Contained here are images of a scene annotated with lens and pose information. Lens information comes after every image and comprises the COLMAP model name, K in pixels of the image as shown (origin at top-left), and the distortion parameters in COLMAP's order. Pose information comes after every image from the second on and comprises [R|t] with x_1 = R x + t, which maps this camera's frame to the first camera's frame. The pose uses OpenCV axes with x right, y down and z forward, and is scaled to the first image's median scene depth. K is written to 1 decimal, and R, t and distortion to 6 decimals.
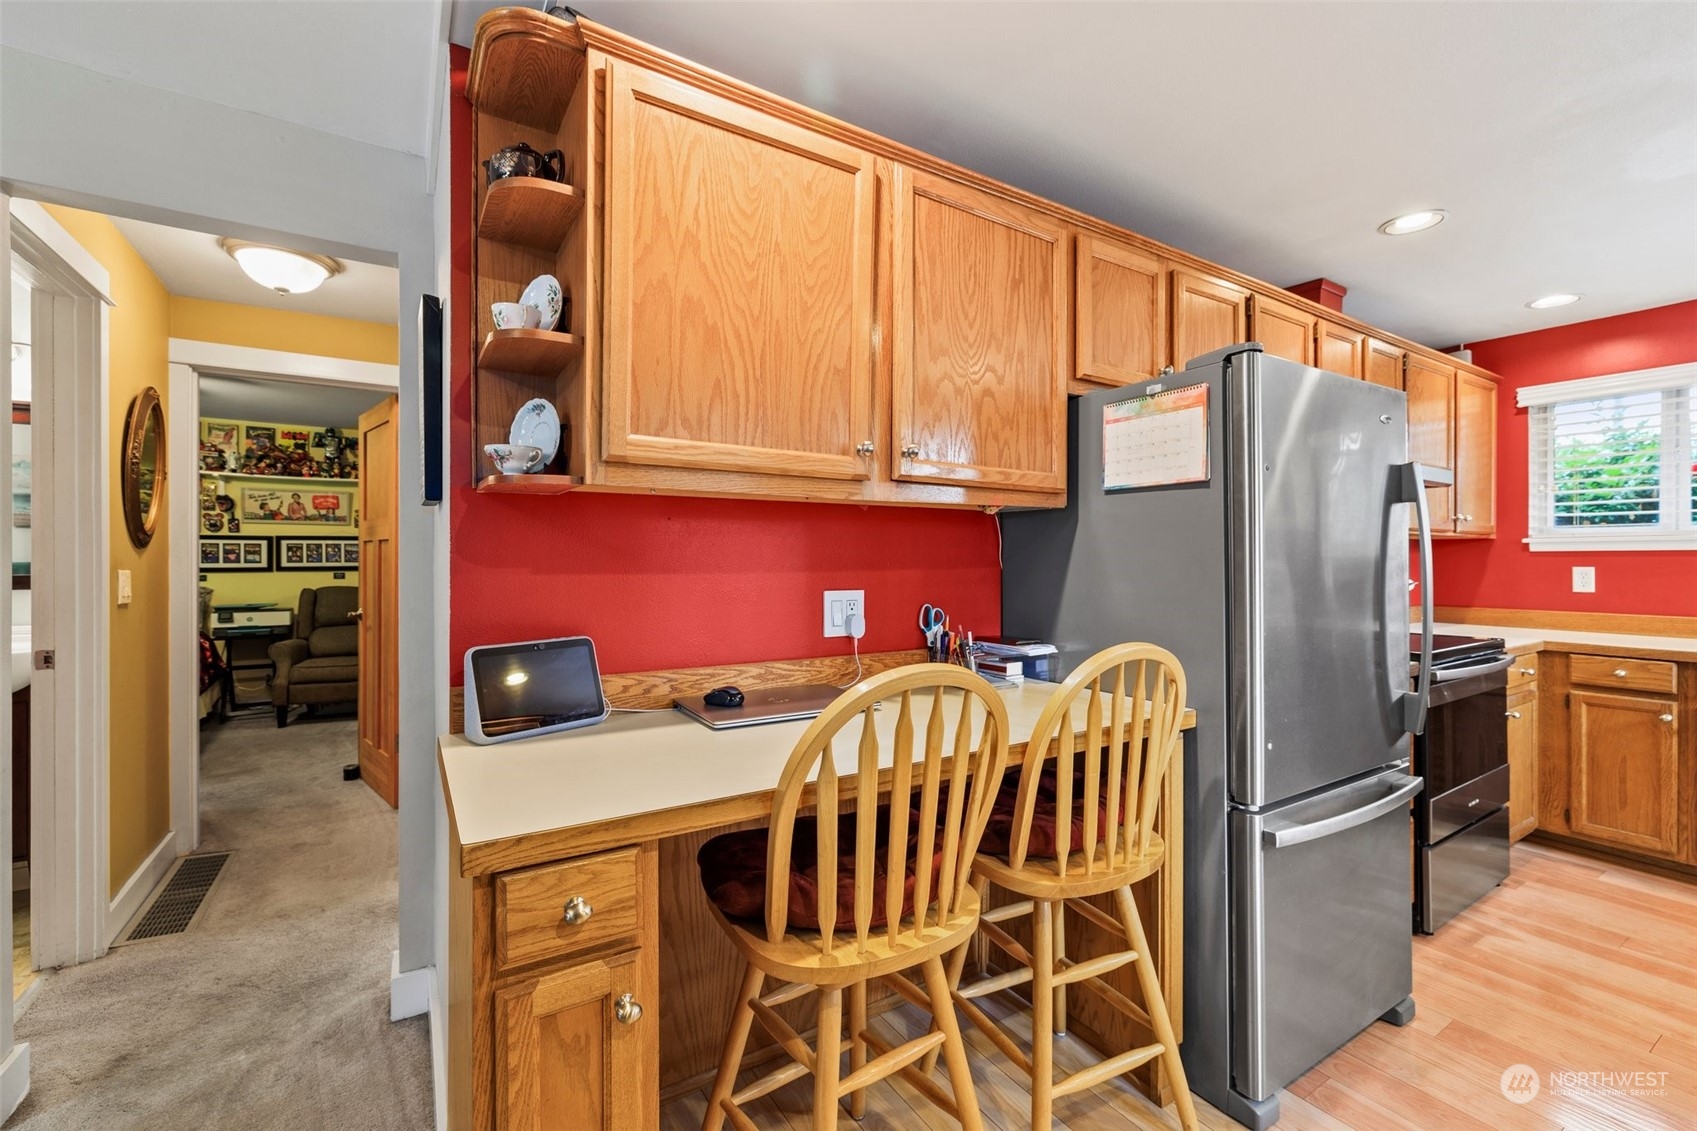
lens RADIAL K [[713.3, 0, 847.6], [0, 713.3, 558.1], [0, 0, 1]] dist [-0.000006, -0.000705]
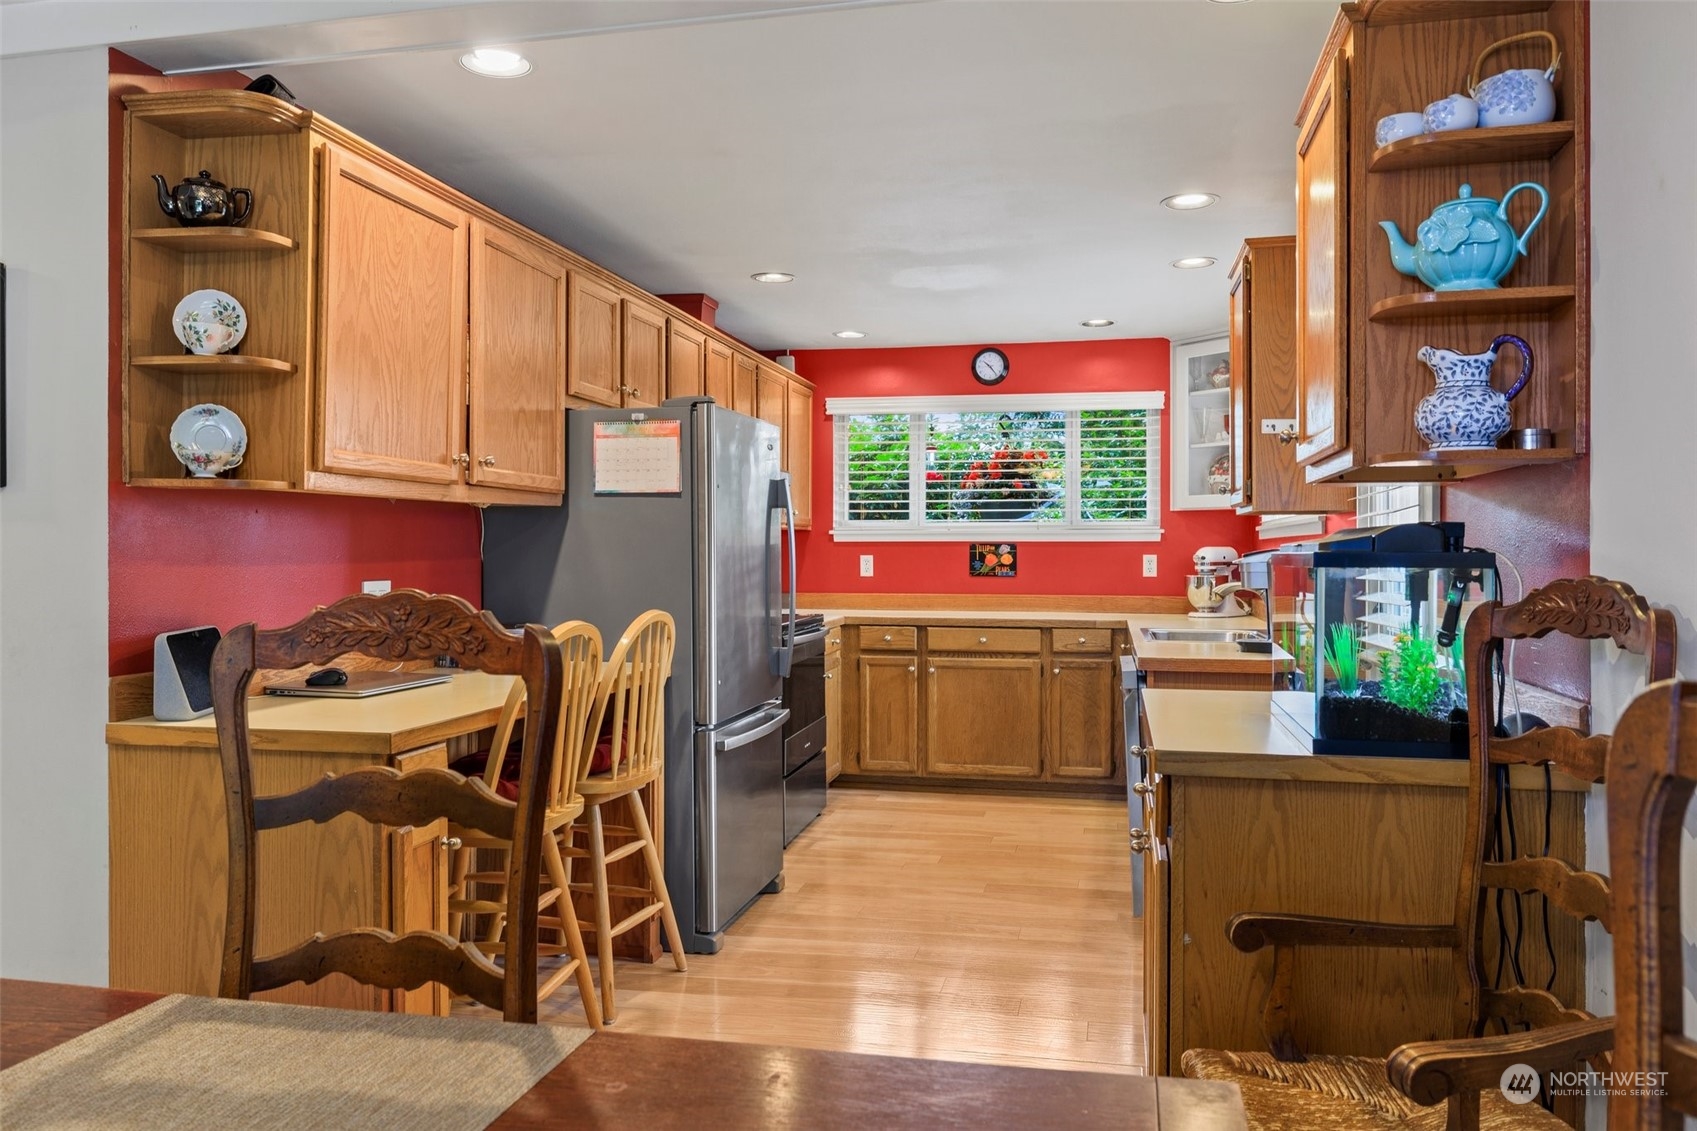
lens RADIAL K [[1237.0, 0, 848.1], [0, 1237.0, 548.2], [0, 0, 1]] dist [0.001673, 0.002483]
pose [[0.701516, -0.001334, 0.712652, -0.825154], [-0.000368, 0.999997, 0.002234, -0.006690], [-0.712653, -0.001830, 0.701514, -0.763567]]
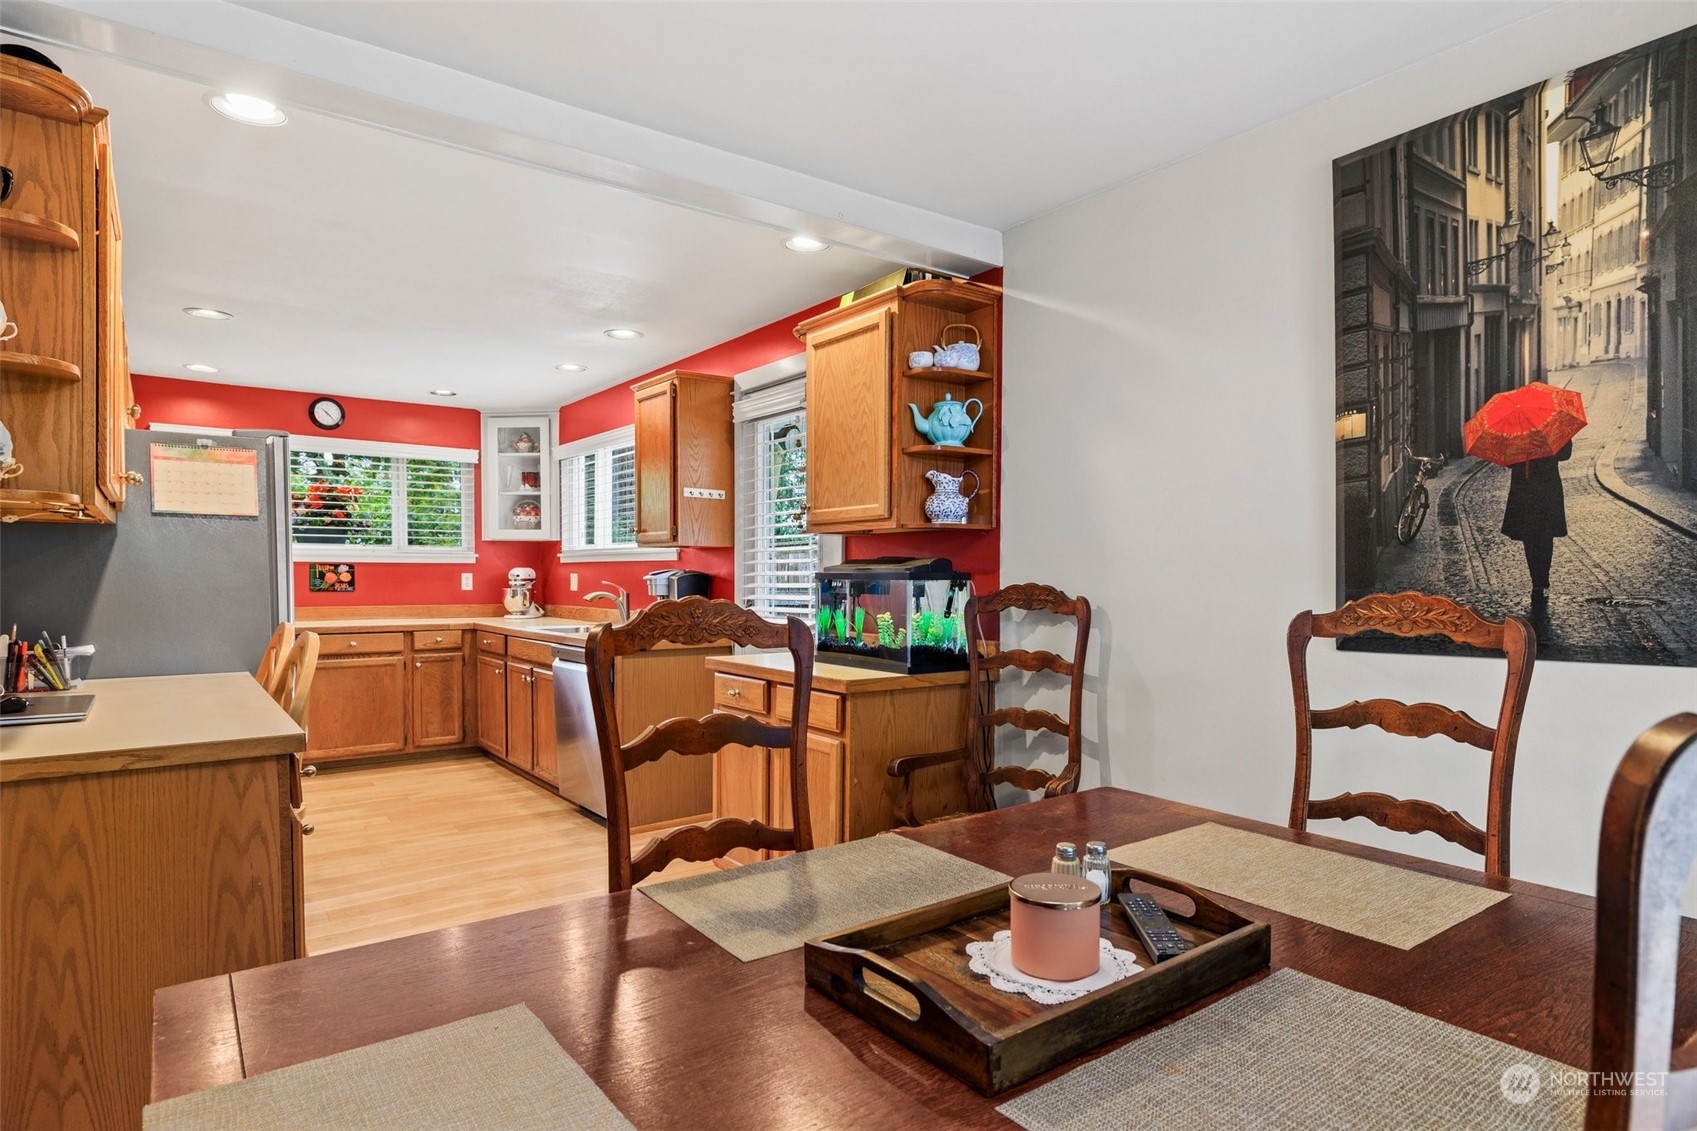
lens RADIAL K [[936.6, 0, 860.2], [0, 936.6, 608.0], [0, 0, 1]] dist [-0.000020, 0.001715]
pose [[-0.084522, -0.041344, 0.995563, -1.361114], [-0.006942, 0.999139, 0.040903, -0.004755], [-0.996397, -0.003454, -0.084737, -0.079036]]
